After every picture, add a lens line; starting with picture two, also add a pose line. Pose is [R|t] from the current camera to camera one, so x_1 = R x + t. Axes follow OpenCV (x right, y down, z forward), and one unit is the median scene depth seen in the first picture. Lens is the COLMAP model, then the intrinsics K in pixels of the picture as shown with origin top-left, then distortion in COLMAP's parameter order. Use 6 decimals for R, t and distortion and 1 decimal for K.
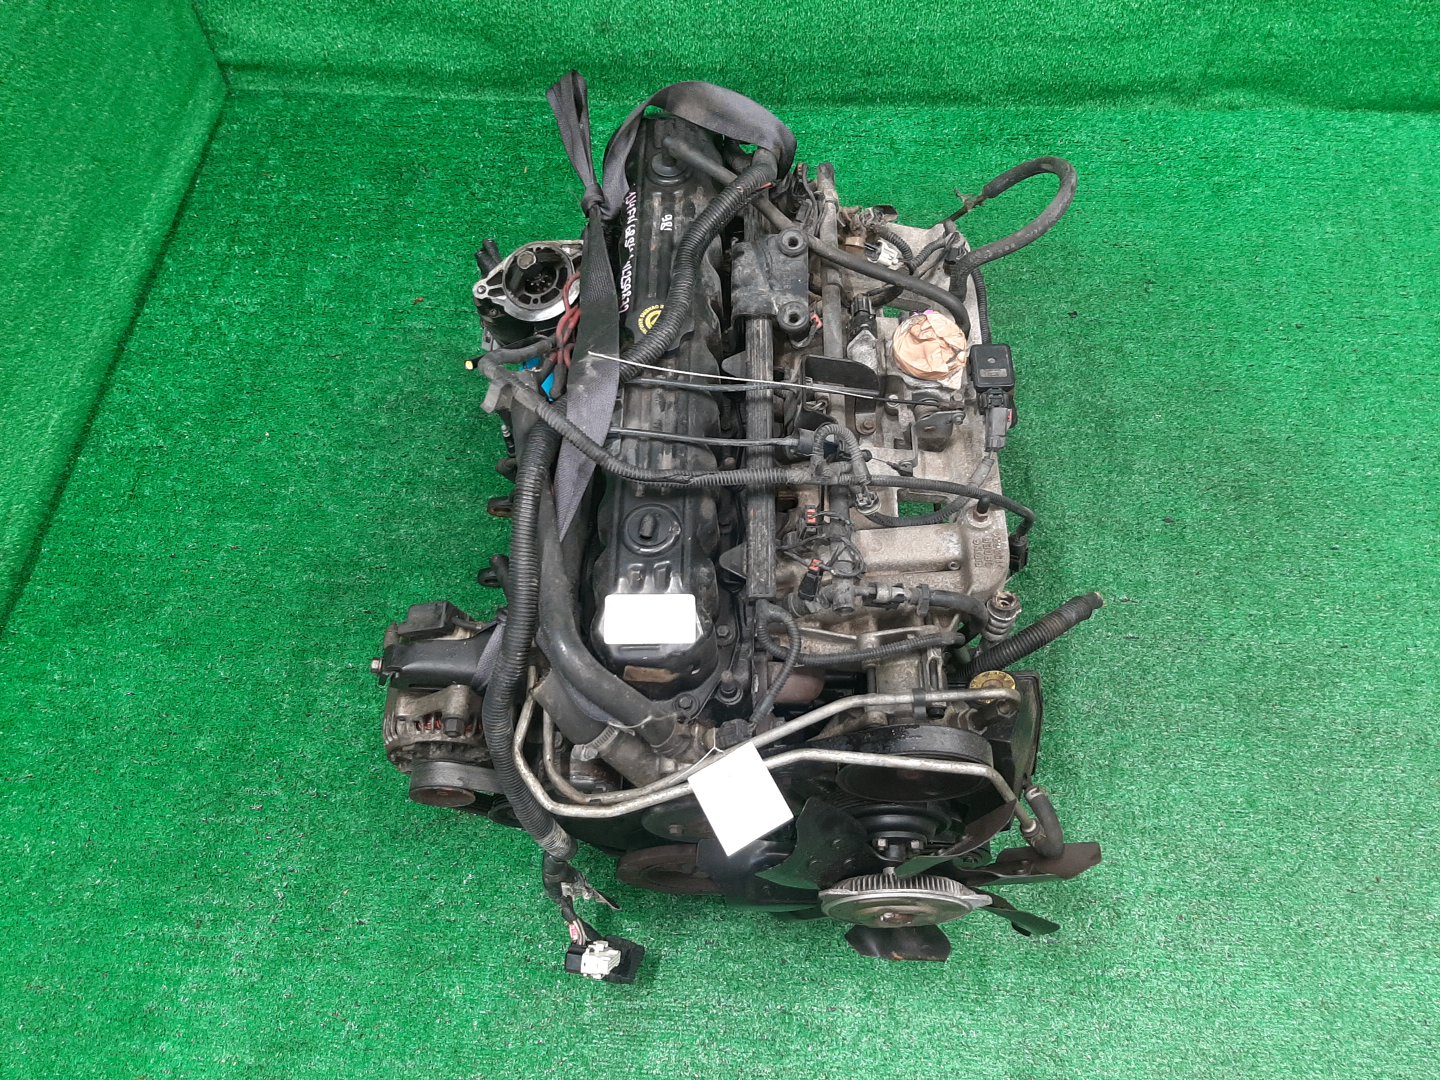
lens RADIAL K [[1114.6, 0, 749.3], [0, 1114.6, 538.5], [0, 0, 1]] dist [0.057651, -0.114110]
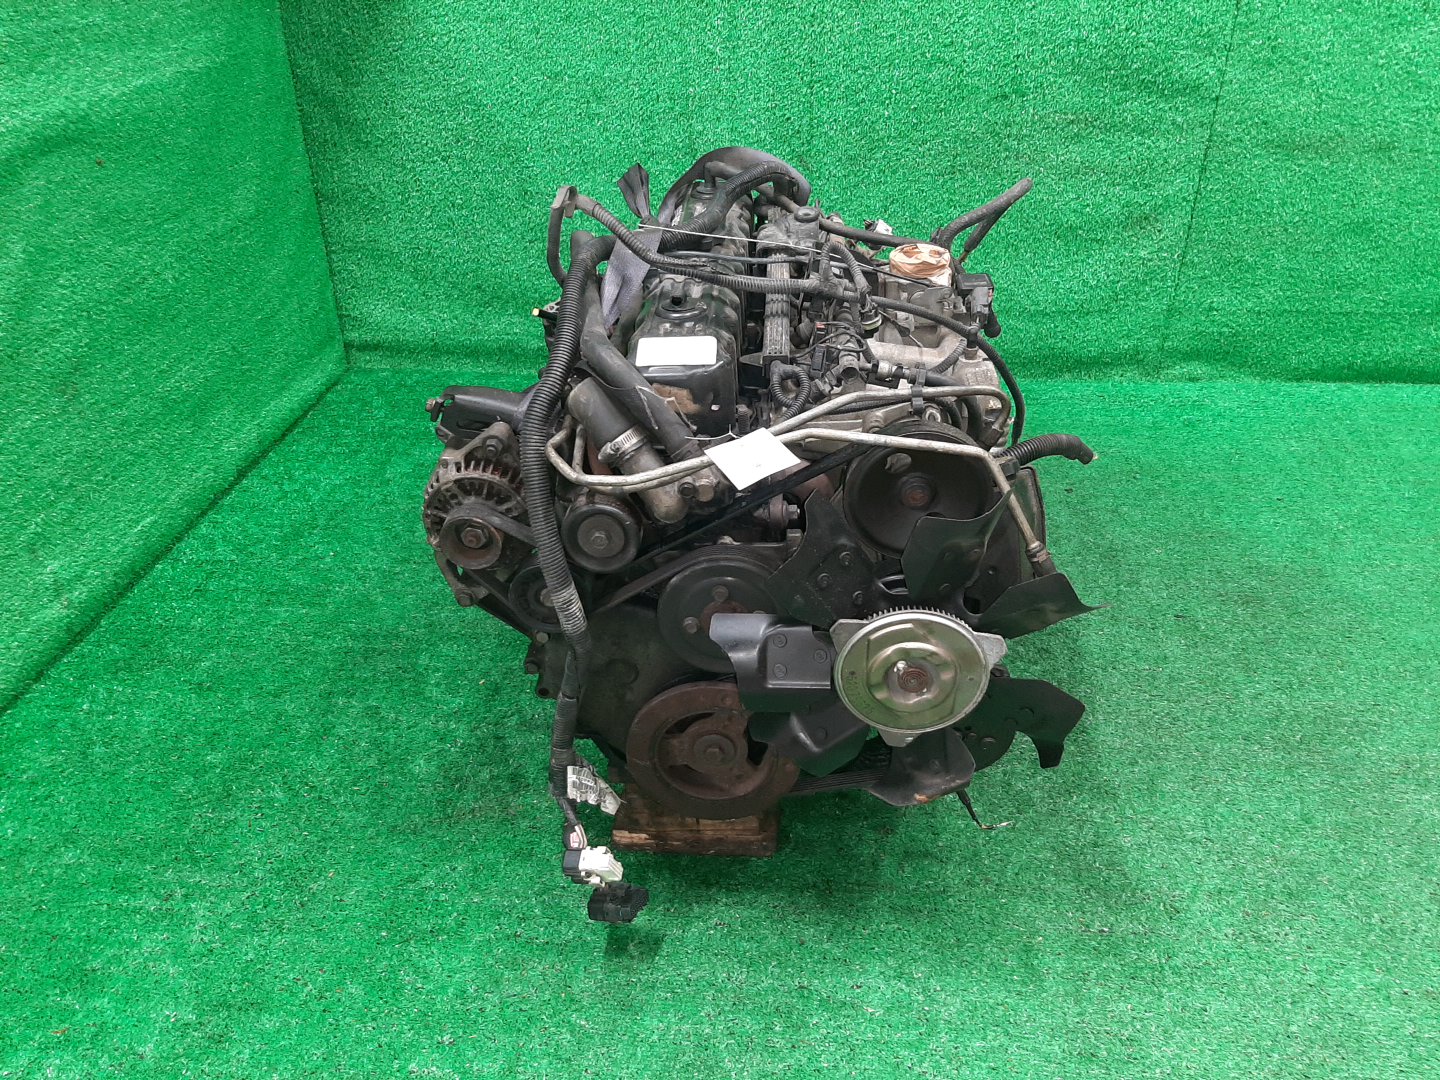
lens RADIAL K [[1114.6, 0, 749.3], [0, 1114.6, 538.5], [0, 0, 1]] dist [0.057651, -0.114110]
pose [[0.999359, 0.007732, -0.034948, 0.015354], [-0.023526, 0.877746, -0.478549, 0.470399], [0.026975, 0.479065, 0.877365, 0.056988]]
